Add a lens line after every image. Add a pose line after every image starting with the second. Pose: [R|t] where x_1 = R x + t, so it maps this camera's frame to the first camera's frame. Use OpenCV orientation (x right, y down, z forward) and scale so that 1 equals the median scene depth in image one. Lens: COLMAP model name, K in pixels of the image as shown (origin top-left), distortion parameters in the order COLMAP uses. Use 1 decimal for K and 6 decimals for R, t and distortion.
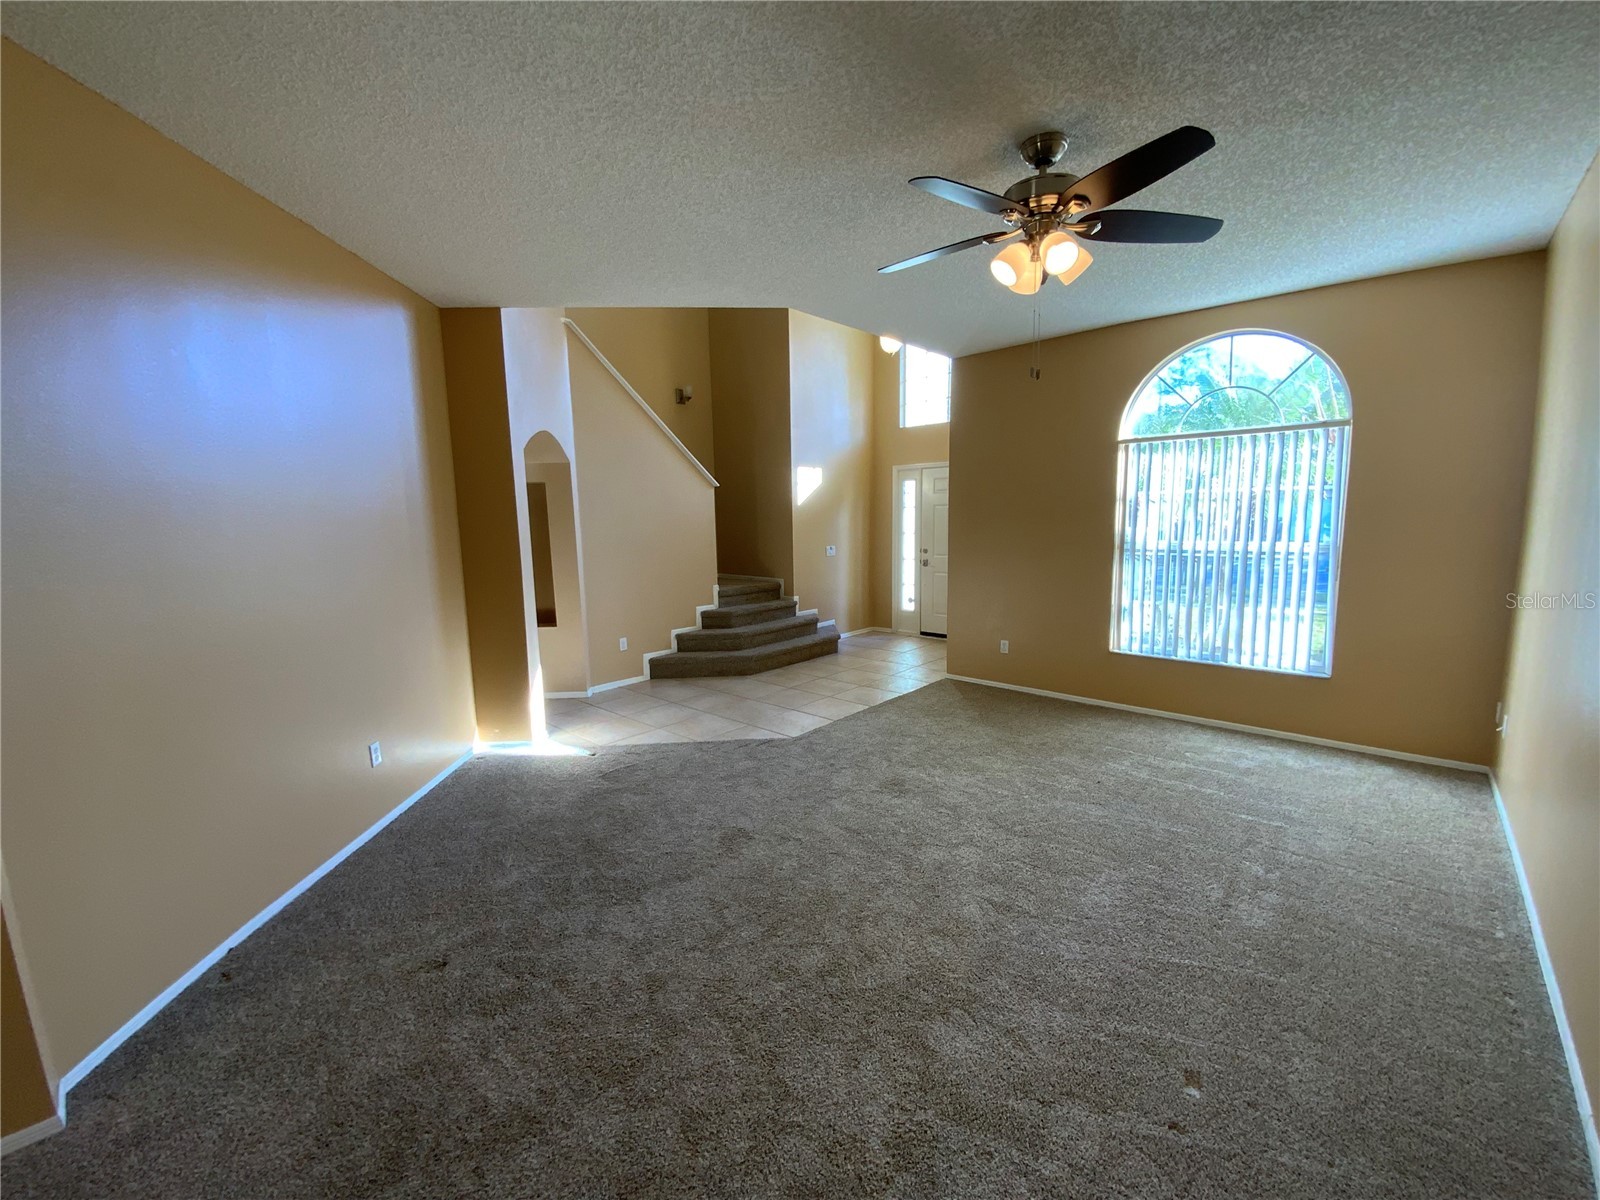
lens RADIAL K [[650.7, 0, 796.7], [0, 650.7, 603.6], [0, 0, 1]] dist [-0.001775, -0.005137]
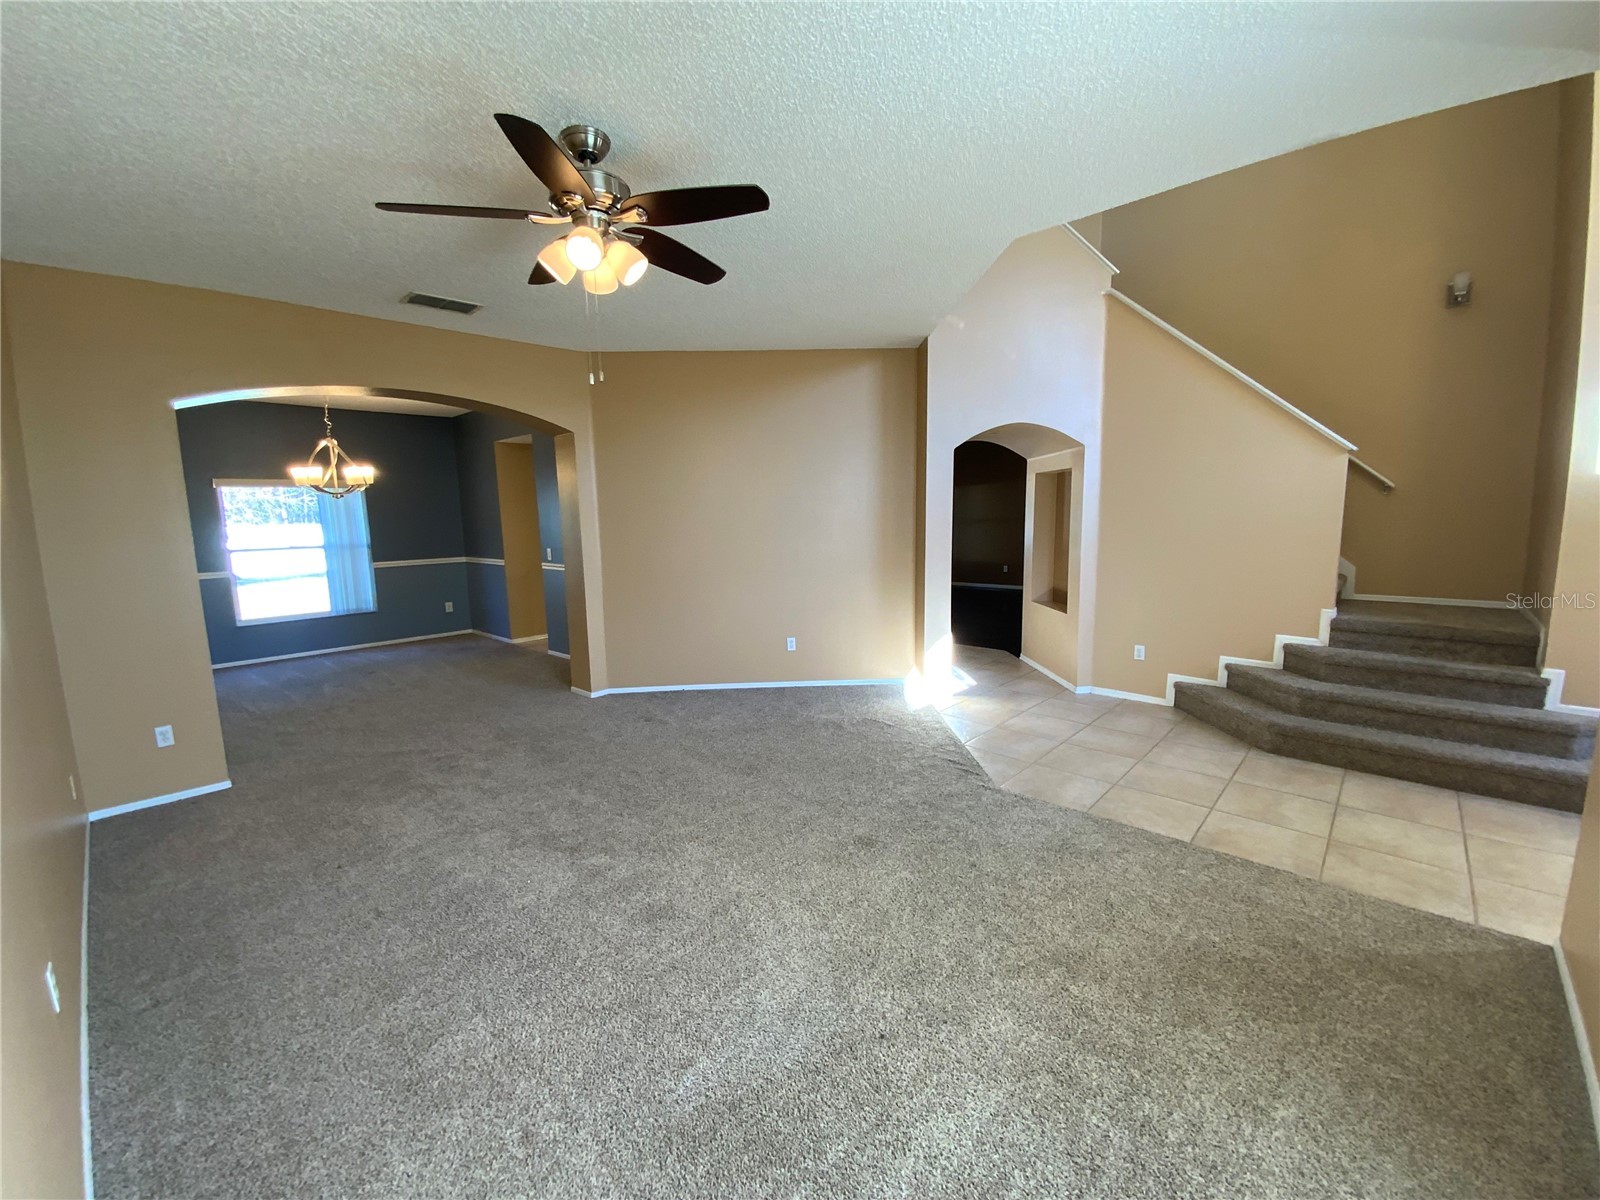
lens RADIAL K [[650.7, 0, 795.7], [0, 650.7, 597.1], [0, 0, 1]] dist [-0.001775, -0.005137]
pose [[-0.020567, 0.151322, -0.988271, 0.517859], [-0.116637, 0.981367, 0.152692, -0.077884], [0.992962, 0.118409, -0.002534, 0.500554]]
